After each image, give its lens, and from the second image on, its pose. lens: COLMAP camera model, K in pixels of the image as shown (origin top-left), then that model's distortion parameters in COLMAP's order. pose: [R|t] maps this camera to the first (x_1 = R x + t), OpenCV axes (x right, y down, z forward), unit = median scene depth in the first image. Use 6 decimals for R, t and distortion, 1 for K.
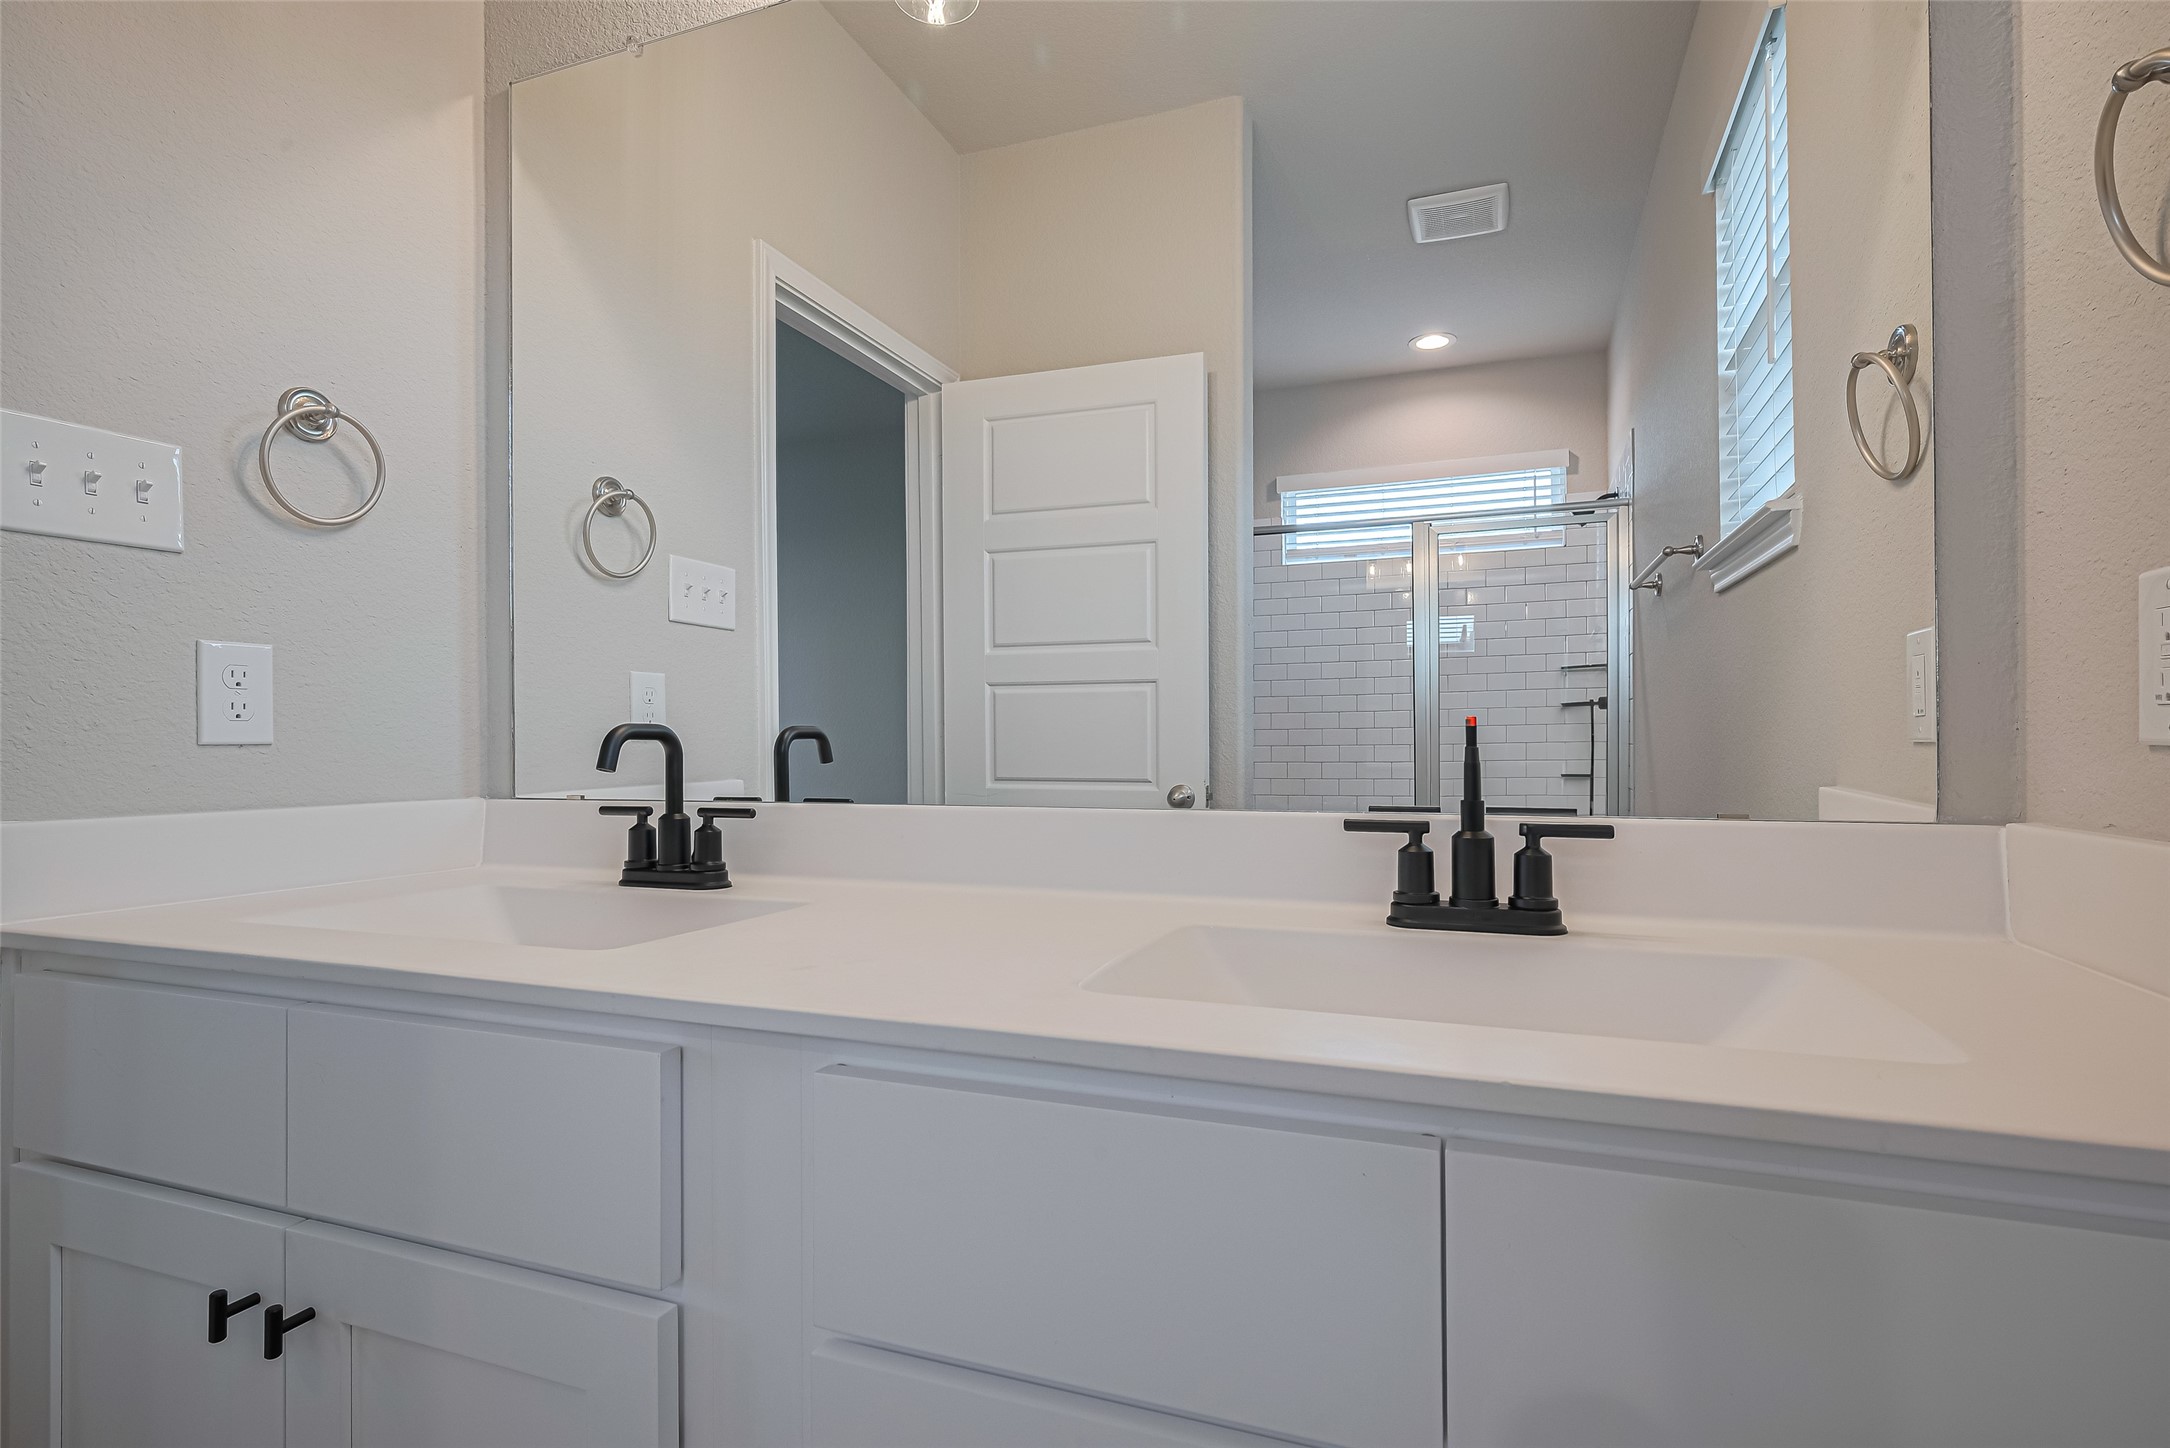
lens RADIAL K [[1006.1, 0, 1093.5], [0, 1006.1, 723.3], [0, 0, 1]] dist [0.002178, 0.000220]
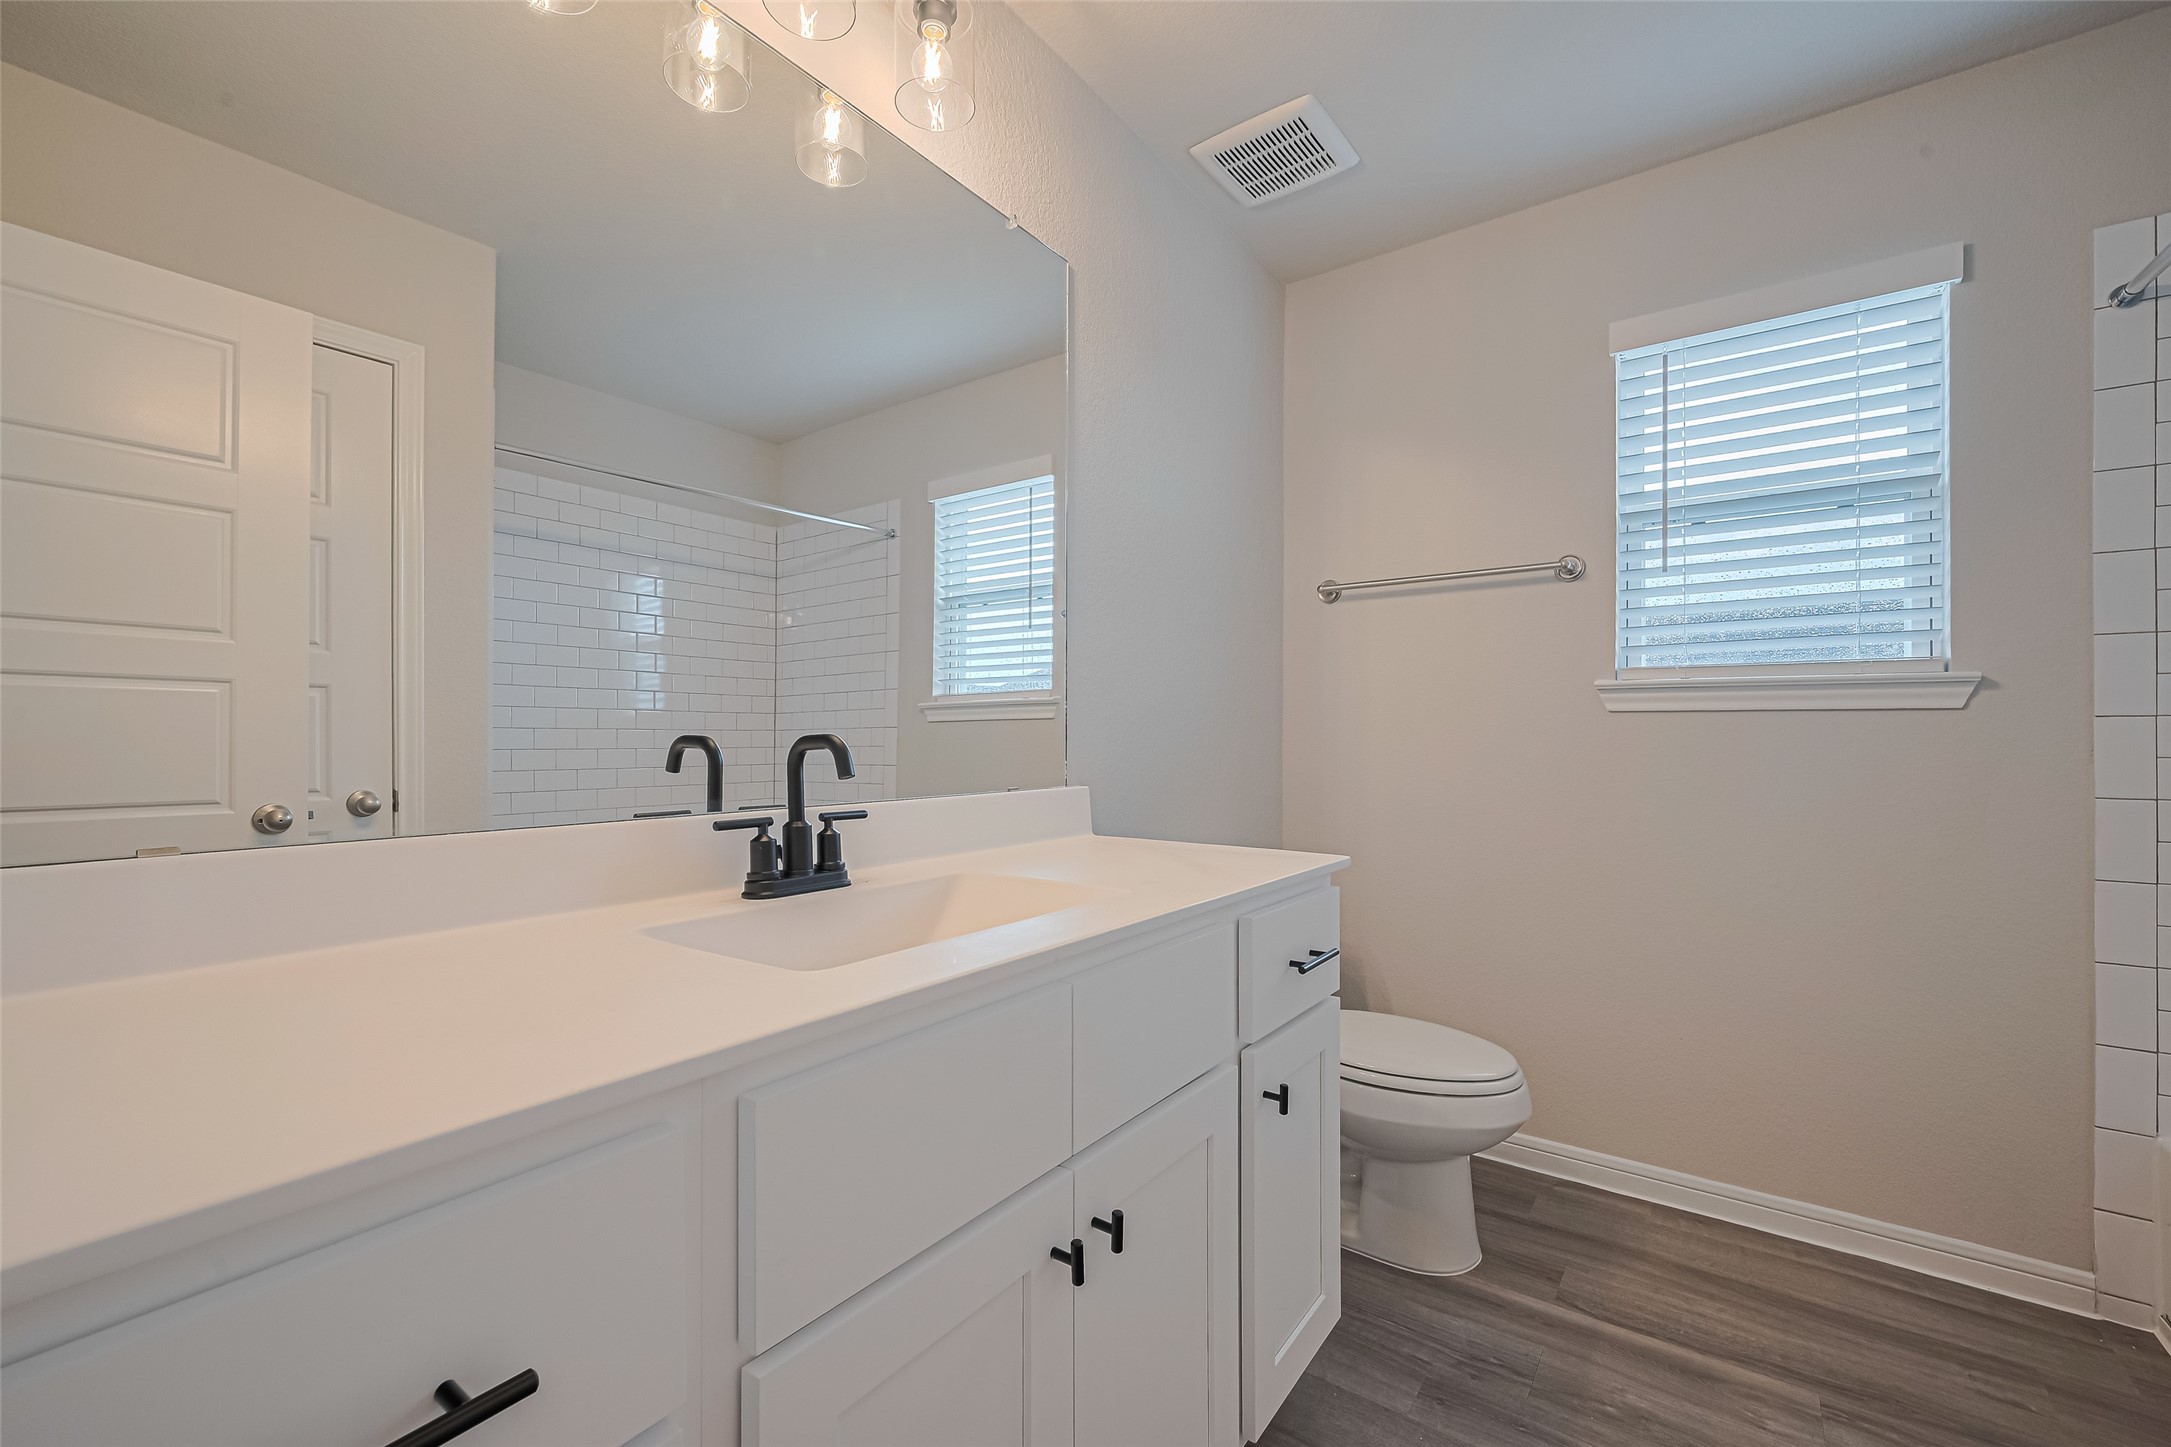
lens RADIAL K [[878.9, 0, 1082.8], [0, 878.9, 745.0], [0, 0, 1]] dist [0.001053, 0.000216]
pose [[0.300147, 0.014852, 0.953777, -0.670962], [-0.013610, 0.999844, -0.011287, 0.010881], [-0.953796, -0.009593, 0.300302, 0.265299]]
